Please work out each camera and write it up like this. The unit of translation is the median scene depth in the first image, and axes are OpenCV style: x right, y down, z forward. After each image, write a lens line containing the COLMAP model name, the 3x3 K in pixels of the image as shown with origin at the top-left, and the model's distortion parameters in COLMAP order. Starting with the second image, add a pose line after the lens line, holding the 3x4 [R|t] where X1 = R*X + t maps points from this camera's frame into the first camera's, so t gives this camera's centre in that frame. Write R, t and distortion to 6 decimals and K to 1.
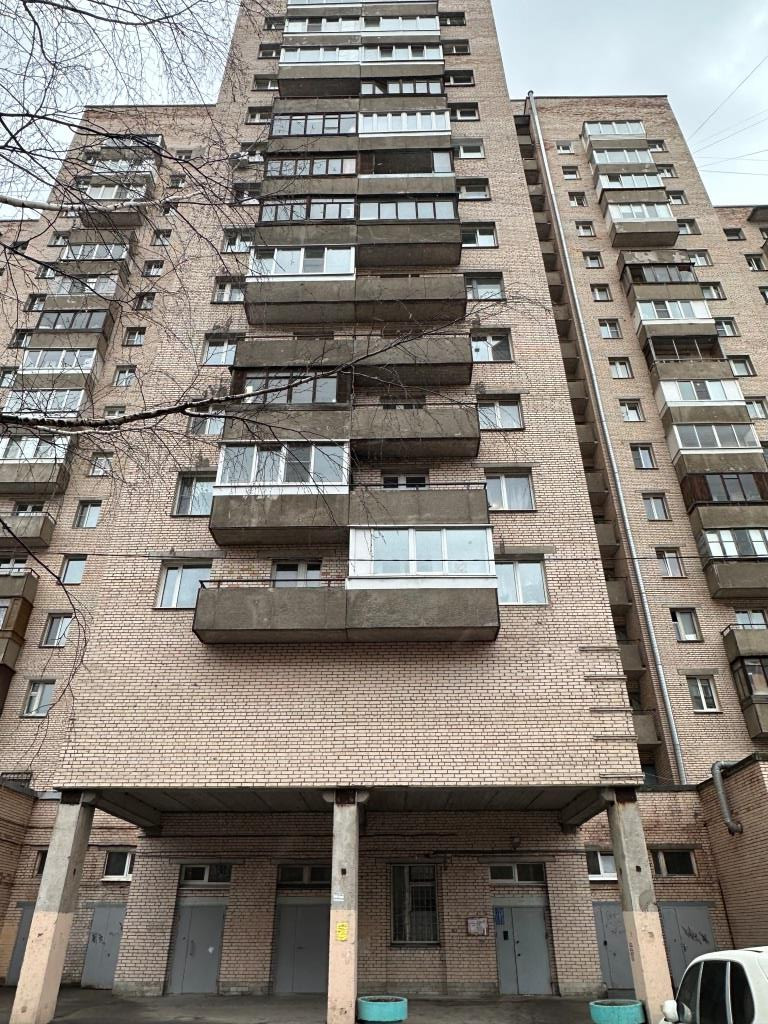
lens RADIAL K [[682.3, 0, 385.8], [0, 682.3, 513.3], [0, 0, 1]] dist [-0.007160, -0.001860]
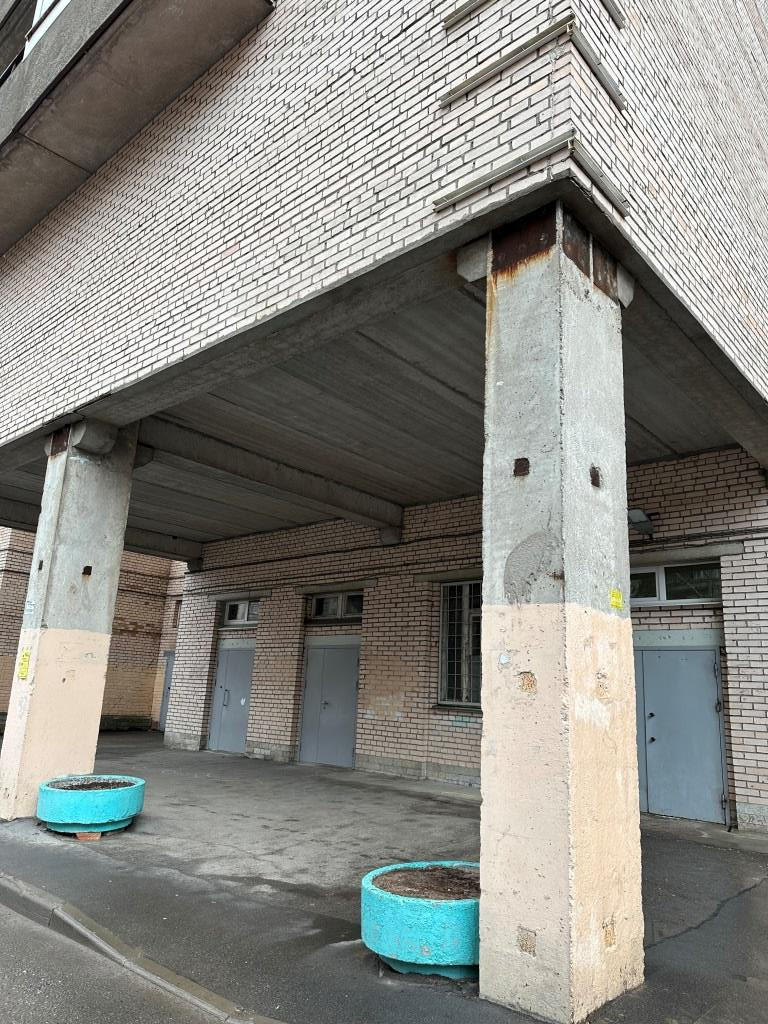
lens RADIAL K [[712.3, 0, 383.9], [0, 712.3, 514.2], [0, 0, 1]] dist [0.089311, -0.100181]
pose [[0.759504, -0.123333, -0.638704, 0.366263], [0.299216, 0.938062, 0.174669, 0.341442], [0.577602, -0.323772, 0.749365, 0.539132]]
